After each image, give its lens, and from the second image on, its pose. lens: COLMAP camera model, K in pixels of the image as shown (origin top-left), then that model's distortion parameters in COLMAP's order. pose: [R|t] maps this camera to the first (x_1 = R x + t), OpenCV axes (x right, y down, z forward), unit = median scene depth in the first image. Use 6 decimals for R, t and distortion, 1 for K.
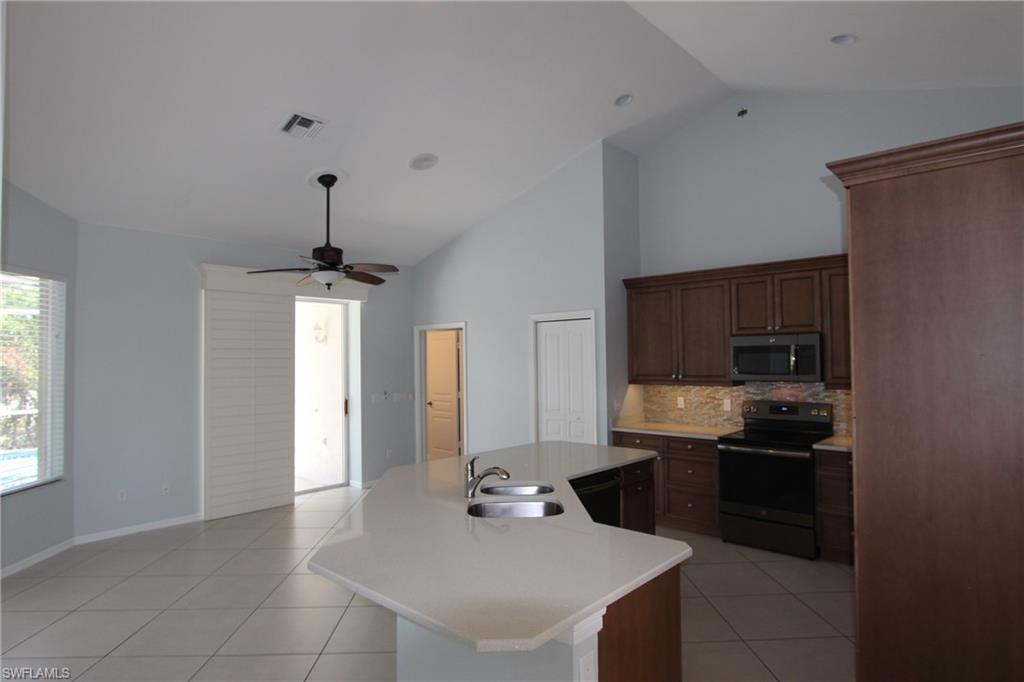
lens RADIAL K [[581.7, 0, 512.0], [0, 581.7, 341.0], [0, 0, 1]] dist [-0.001333, -0.000105]
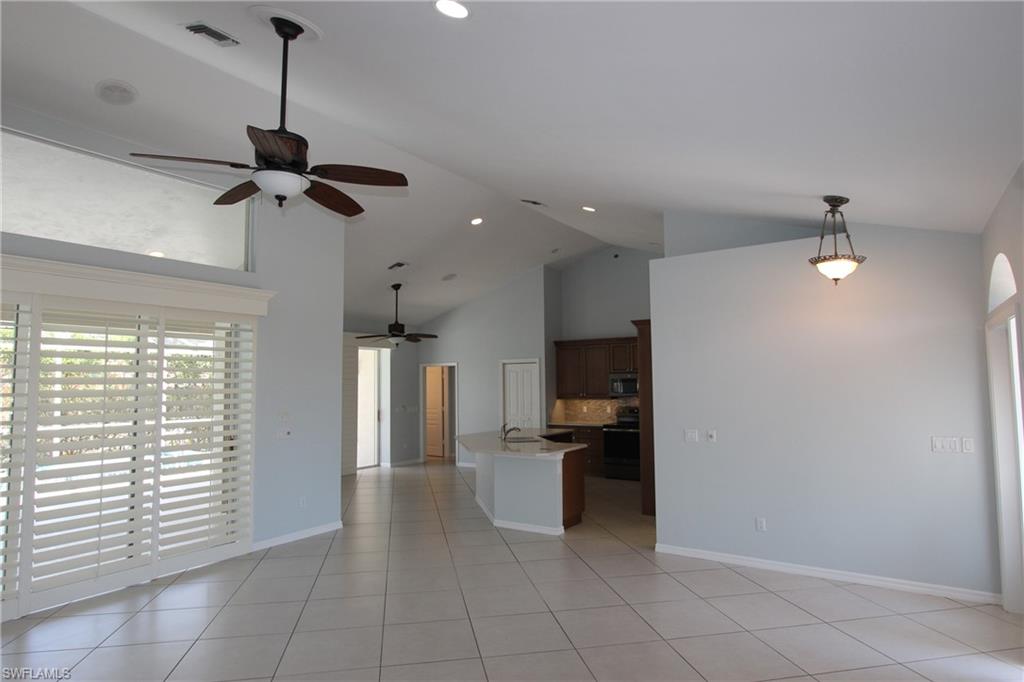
lens RADIAL K [[581.7, 0, 512.0], [0, 581.7, 341.0], [0, 0, 1]] dist [-0.001333, -0.000105]
pose [[0.987390, 0.010965, 0.157926, -0.226461], [-0.004152, 0.999049, -0.043407, -0.027492], [-0.158251, 0.042204, 0.986497, -0.772985]]
